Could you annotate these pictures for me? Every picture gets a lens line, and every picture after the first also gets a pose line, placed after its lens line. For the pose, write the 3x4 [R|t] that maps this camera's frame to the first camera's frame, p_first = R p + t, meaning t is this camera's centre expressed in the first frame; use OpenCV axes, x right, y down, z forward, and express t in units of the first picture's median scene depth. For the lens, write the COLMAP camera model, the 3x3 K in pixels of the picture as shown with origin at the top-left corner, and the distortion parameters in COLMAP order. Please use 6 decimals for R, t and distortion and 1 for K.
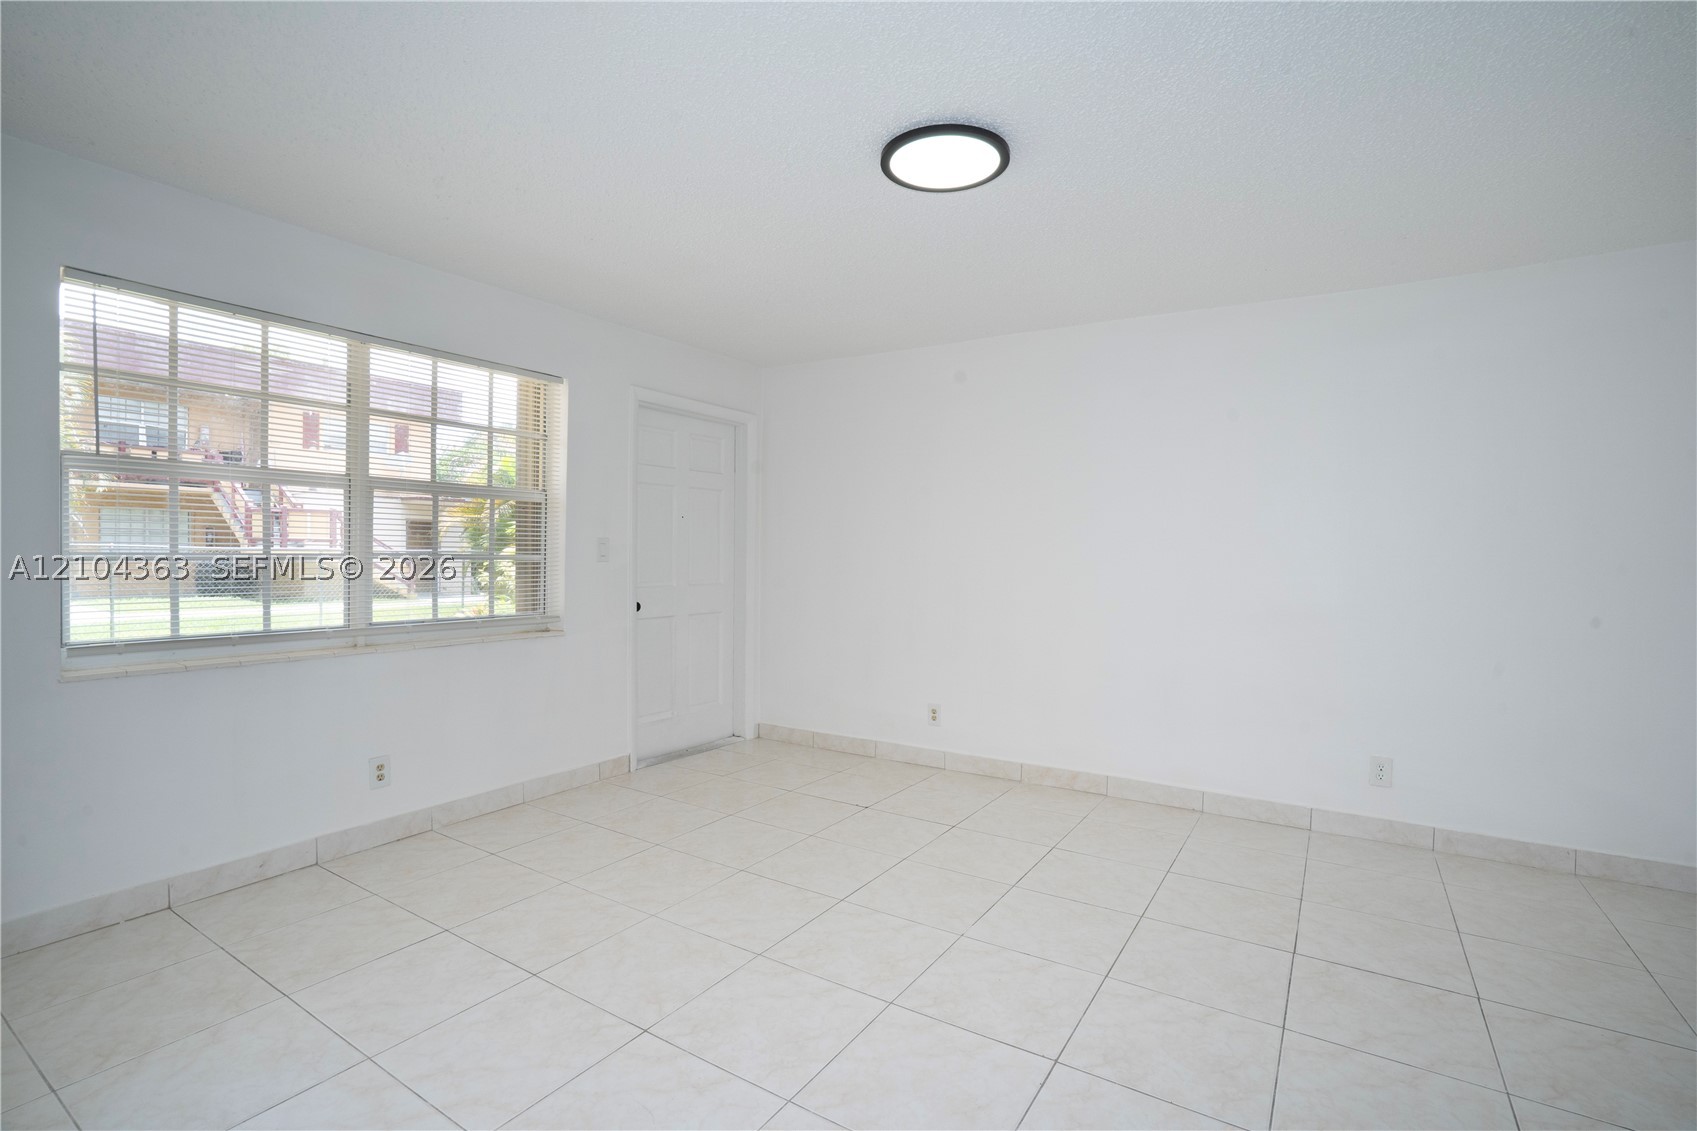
lens RADIAL K [[785.1, 0, 848.6], [0, 785.1, 570.4], [0, 0, 1]] dist [-0.056918, 0.021885]
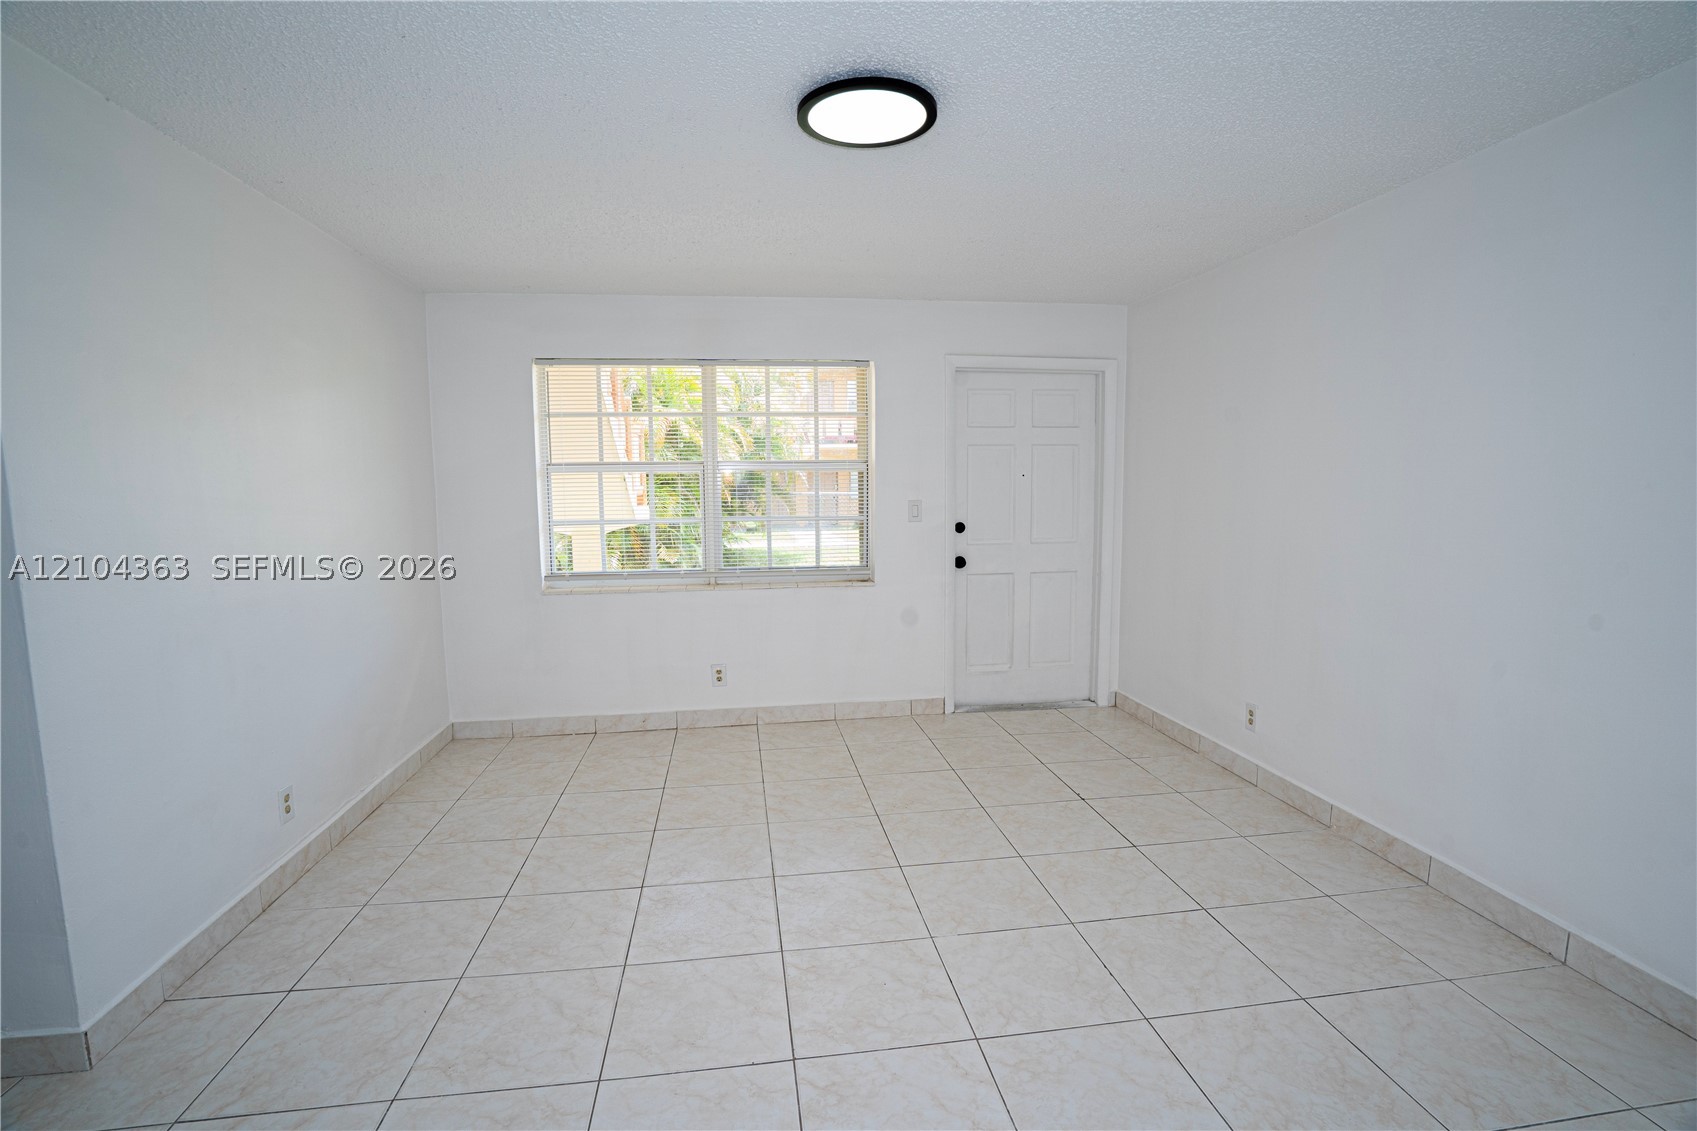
lens RADIAL K [[785.1, 0, 848.6], [0, 785.1, 570.4], [0, 0, 1]] dist [-0.056918, 0.021885]
pose [[0.650831, 0.059475, -0.756890, 0.552450], [0.003002, 0.996718, 0.080902, -0.038489], [0.759217, -0.054926, 0.648516, 0.237008]]
